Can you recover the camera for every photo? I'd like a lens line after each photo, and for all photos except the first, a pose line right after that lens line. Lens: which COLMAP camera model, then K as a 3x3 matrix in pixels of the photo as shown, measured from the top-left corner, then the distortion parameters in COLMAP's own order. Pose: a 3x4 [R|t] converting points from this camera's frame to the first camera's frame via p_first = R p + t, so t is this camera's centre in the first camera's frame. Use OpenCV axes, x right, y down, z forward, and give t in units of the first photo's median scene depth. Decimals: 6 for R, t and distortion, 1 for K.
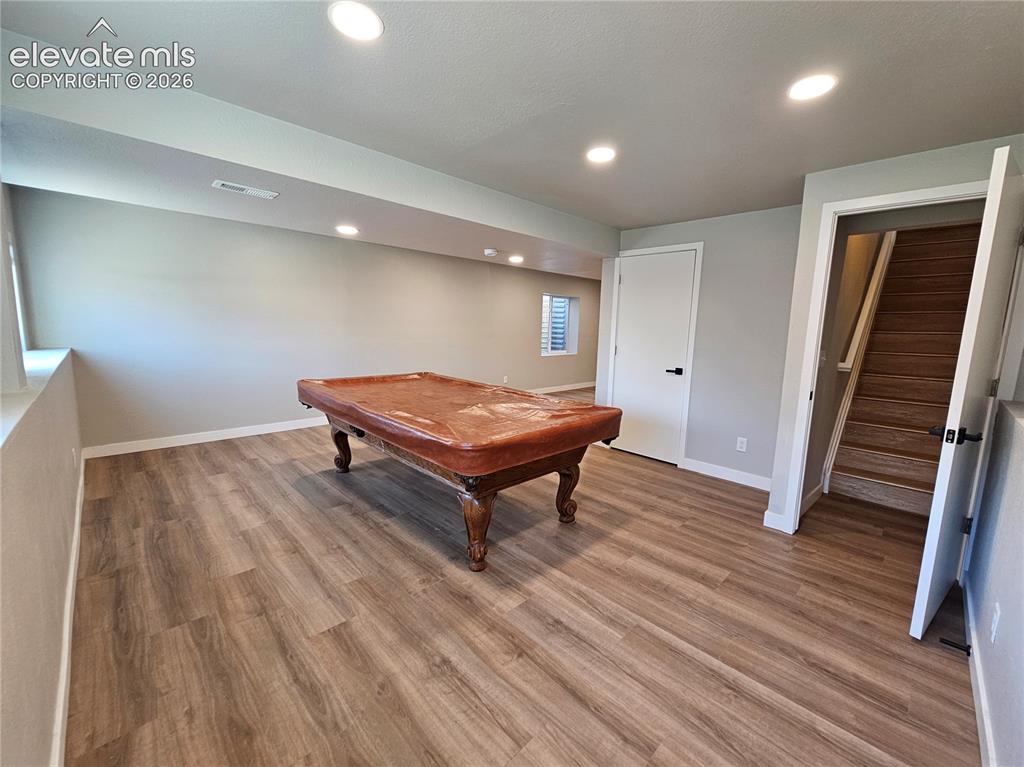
lens RADIAL K [[418.7, 0, 511.7], [0, 418.7, 382.9], [0, 0, 1]] dist [-0.001627, -0.001264]
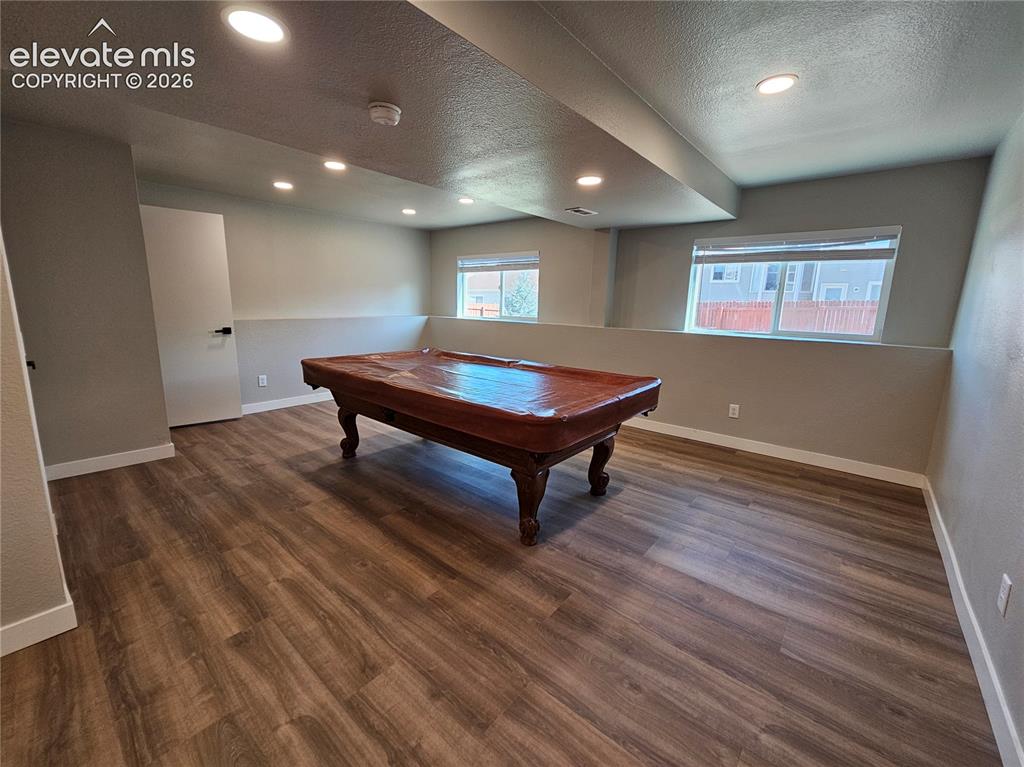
lens RADIAL K [[418.7, 0, 512.1], [0, 418.7, 381.0], [0, 0, 1]] dist [-0.001627, -0.001264]
pose [[-0.994336, -0.029364, -0.102149, -0.187940], [-0.061066, 0.944448, 0.322939, -0.265909], [0.086991, 0.327348, -0.940891, 1.937701]]
